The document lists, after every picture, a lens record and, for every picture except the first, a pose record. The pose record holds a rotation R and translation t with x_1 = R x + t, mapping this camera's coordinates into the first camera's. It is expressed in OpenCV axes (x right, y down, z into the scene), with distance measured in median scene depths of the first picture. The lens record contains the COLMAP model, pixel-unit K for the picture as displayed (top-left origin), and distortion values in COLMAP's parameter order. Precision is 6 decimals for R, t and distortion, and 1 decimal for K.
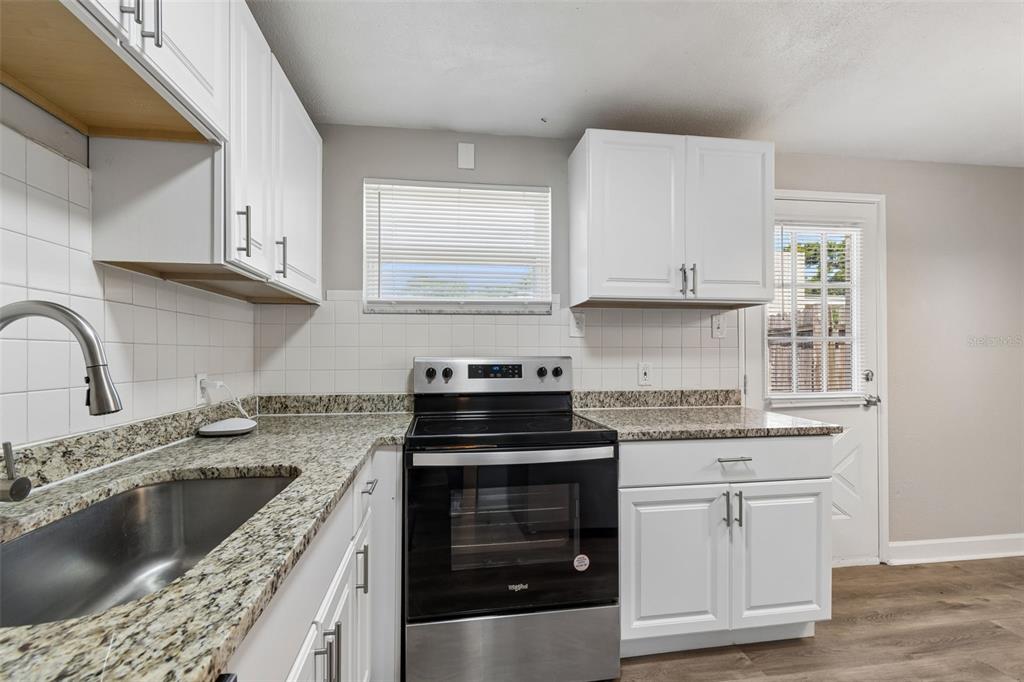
lens RADIAL K [[456.4, 0, 519.0], [0, 456.4, 354.2], [0, 0, 1]] dist [0.005417, -0.003758]
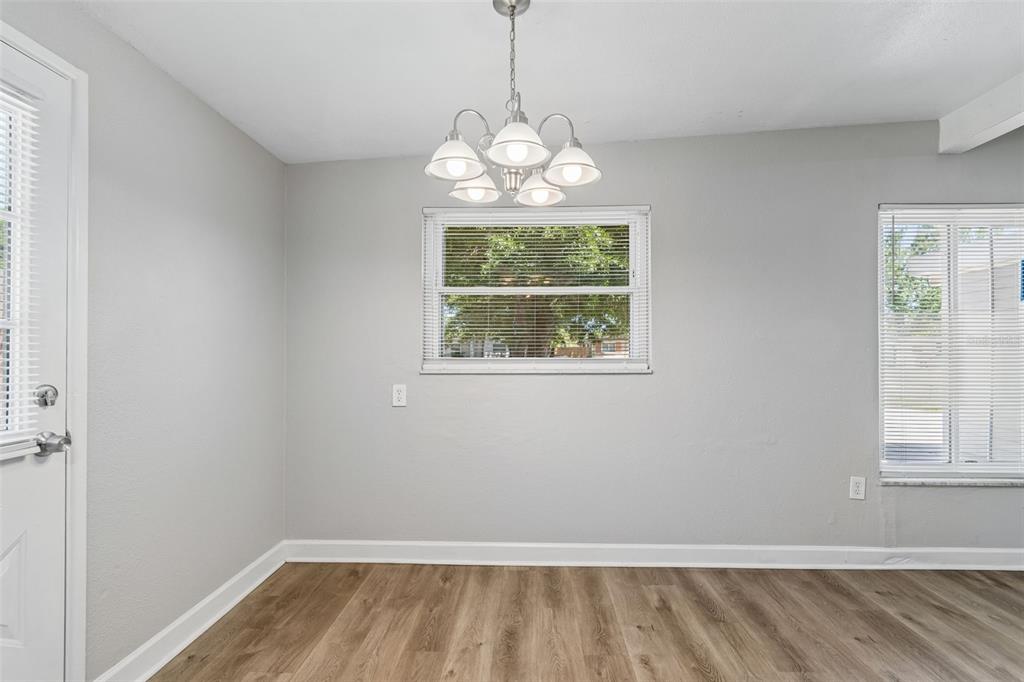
lens RADIAL K [[456.4, 0, 515.6], [0, 456.4, 349.6], [0, 0, 1]] dist [0.005417, -0.003758]
pose [[0.174652, 0.013877, 0.984532, 0.403332], [-0.002229, 0.999904, -0.013699, -0.000557], [-0.984628, 0.000198, 0.174666, 0.447785]]
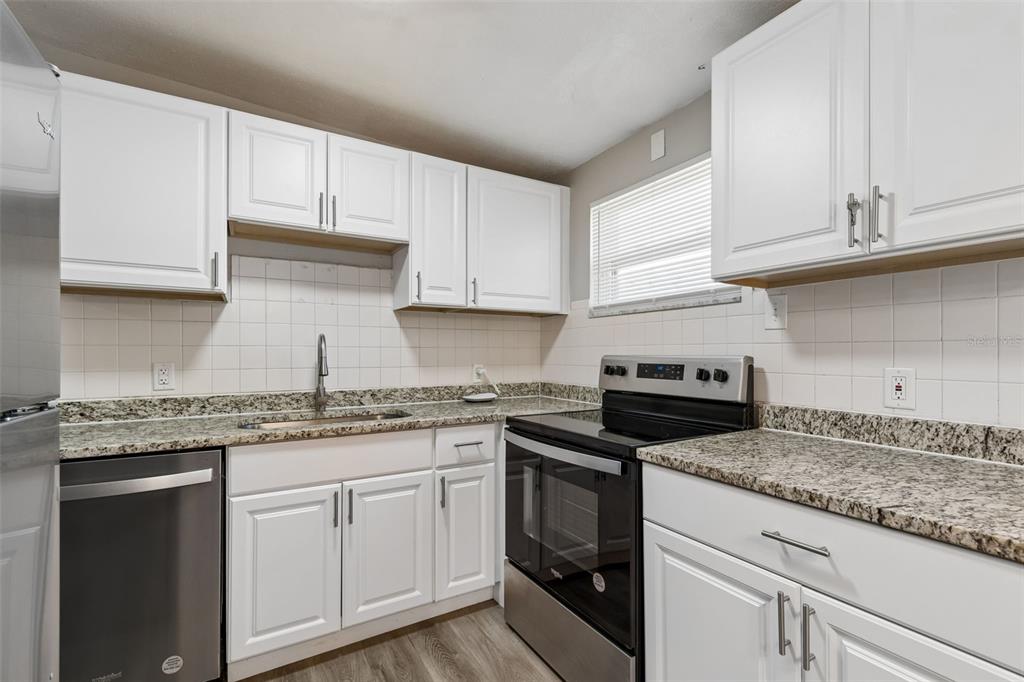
lens RADIAL K [[456.4, 0, 508.7], [0, 456.4, 353.2], [0, 0, 1]] dist [0.005417, -0.003758]
pose [[0.361983, 0.000913, -0.932184, 0.684333], [-0.000037, 1.000000, 0.000965, -0.000388], [0.932185, -0.000315, 0.361982, 0.374419]]
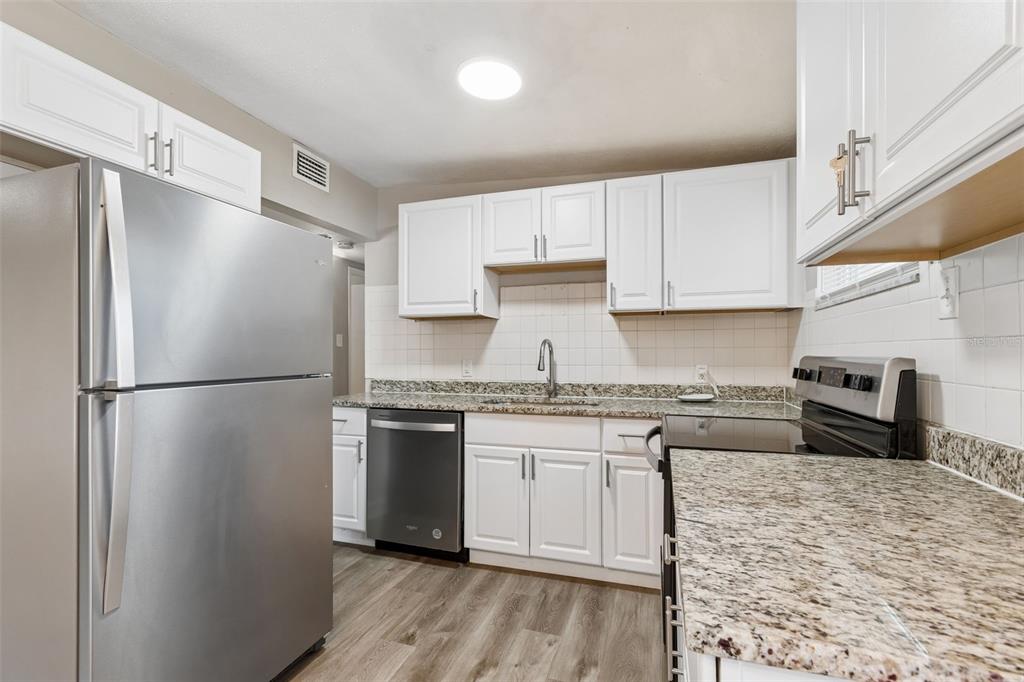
lens RADIAL K [[456.4, 0, 510.7], [0, 456.4, 353.5], [0, 0, 1]] dist [0.005417, -0.003758]
pose [[-0.458785, 0.002473, -0.888544, 0.825349], [0.002538, 0.999996, 0.001473, -0.001950], [0.888544, -0.001579, -0.458789, 0.860304]]
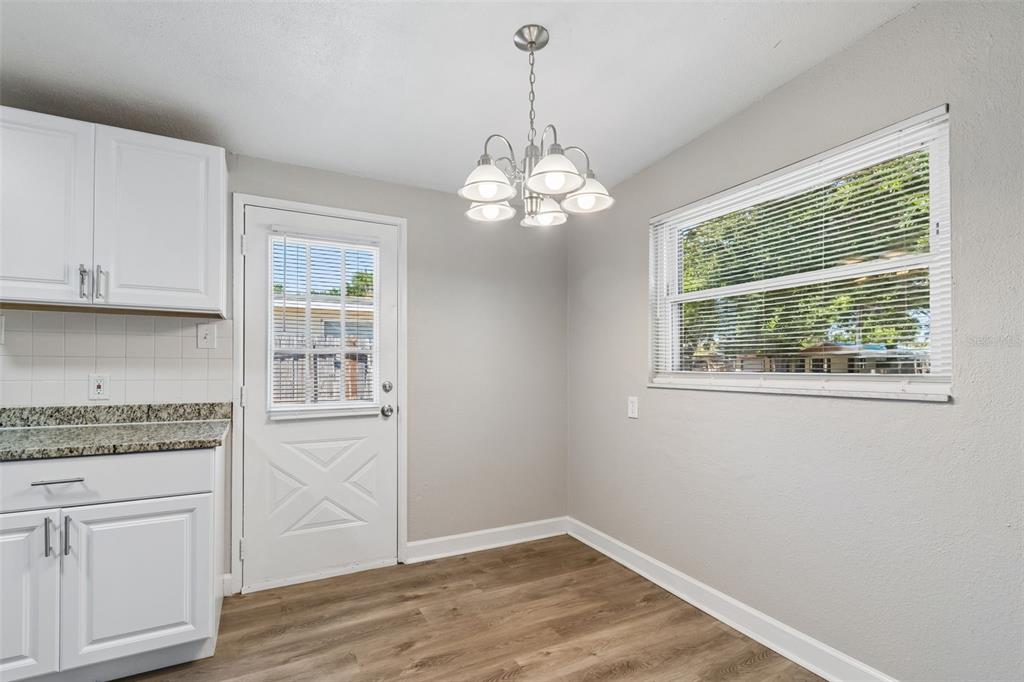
lens RADIAL K [[456.4, 0, 500.5], [0, 456.4, 363.9], [0, 0, 1]] dist [0.005417, -0.003758]
pose [[0.946620, 0.010771, 0.322171, 0.793699], [-0.008514, 0.999928, -0.008416, -0.000777], [-0.322239, 0.005224, 0.946644, -0.105863]]
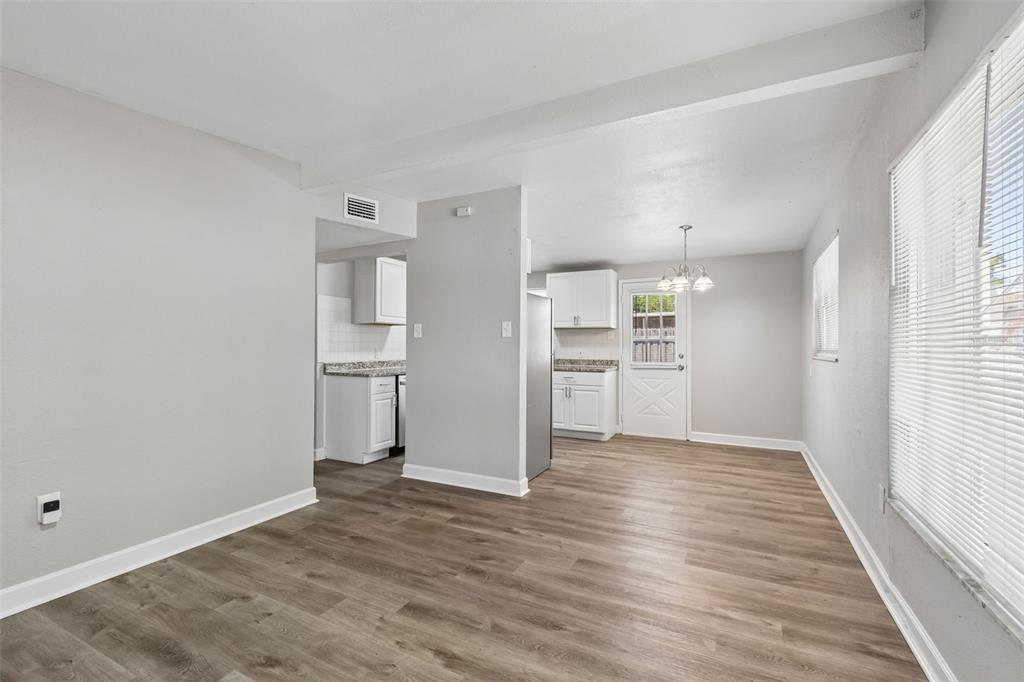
lens RADIAL K [[456.4, 0, 518.9], [0, 456.4, 337.5], [0, 0, 1]] dist [0.005417, -0.003758]
pose [[0.822924, -0.003443, -0.568142, 1.638346], [-0.006756, 0.999852, -0.015844, -0.004200], [0.568112, 0.016877, 0.822778, -1.548450]]
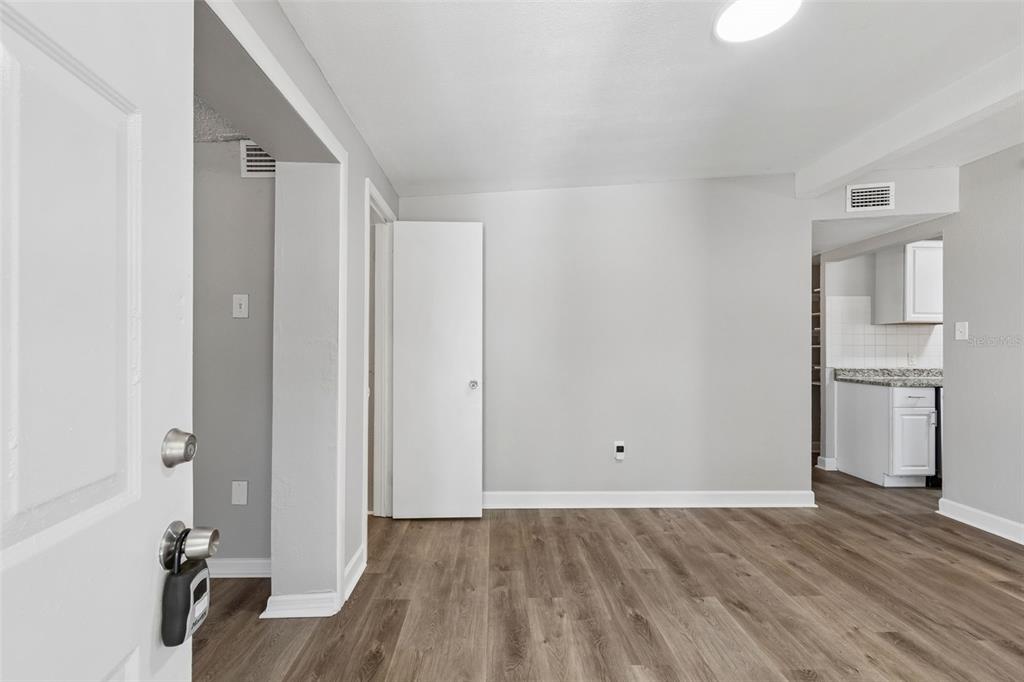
lens RADIAL K [[456.4, 0, 492.9], [0, 456.4, 335.1], [0, 0, 1]] dist [0.005417, -0.003758]
pose [[-0.129353, -0.020748, -0.991382, 1.870910], [-0.003219, 0.999785, -0.020504, -0.012848], [0.991593, 0.000539, -0.129392, -1.537357]]
